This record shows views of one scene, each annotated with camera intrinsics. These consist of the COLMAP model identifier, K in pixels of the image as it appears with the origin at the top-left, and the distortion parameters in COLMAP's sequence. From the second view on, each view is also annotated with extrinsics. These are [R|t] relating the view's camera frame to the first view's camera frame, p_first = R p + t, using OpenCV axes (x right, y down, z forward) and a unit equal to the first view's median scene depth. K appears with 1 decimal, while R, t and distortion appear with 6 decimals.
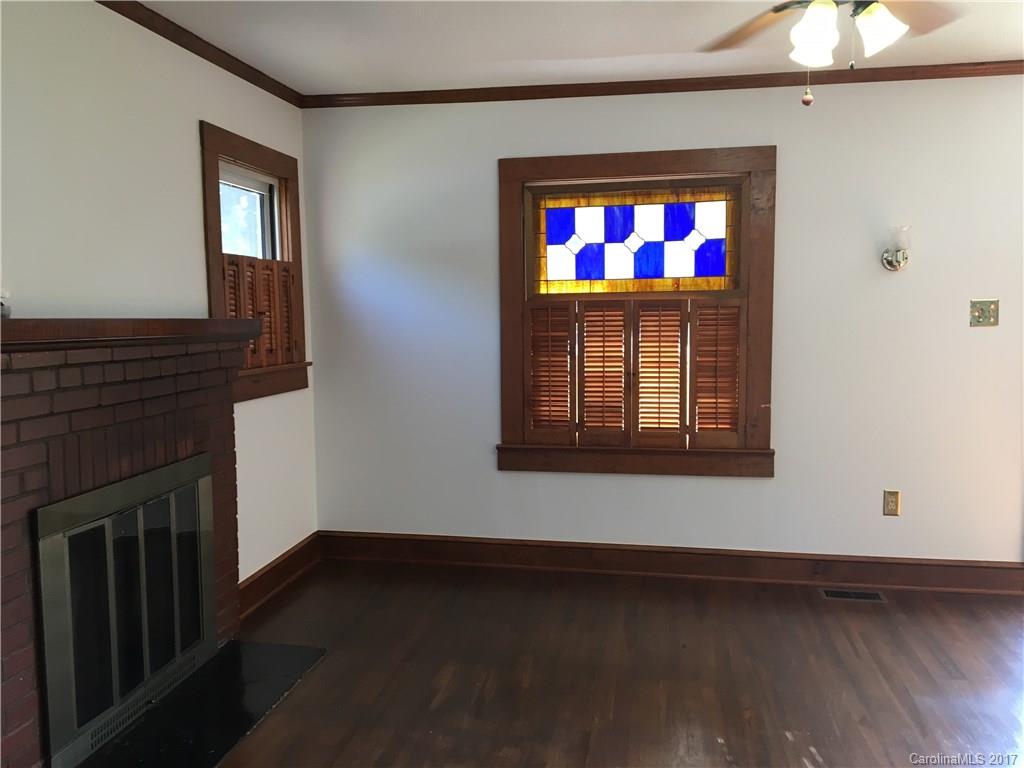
lens RADIAL K [[859.0, 0, 501.8], [0, 859.0, 383.9], [0, 0, 1]] dist [0.115172, -0.200619]
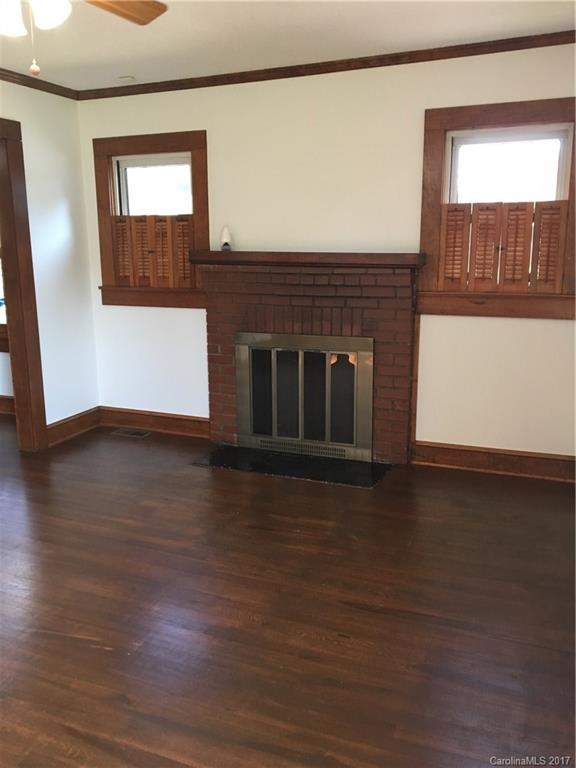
lens RADIAL K [[644.3, 0, 291.0], [0, 644.3, 380.5], [0, 0, 1]] dist [0.115172, -0.200619]
pose [[-0.213480, 0.202908, -0.955644, 0.671018], [-0.080616, 0.971199, 0.224220, -0.079436], [0.973616, 0.124907, -0.190974, 0.868980]]
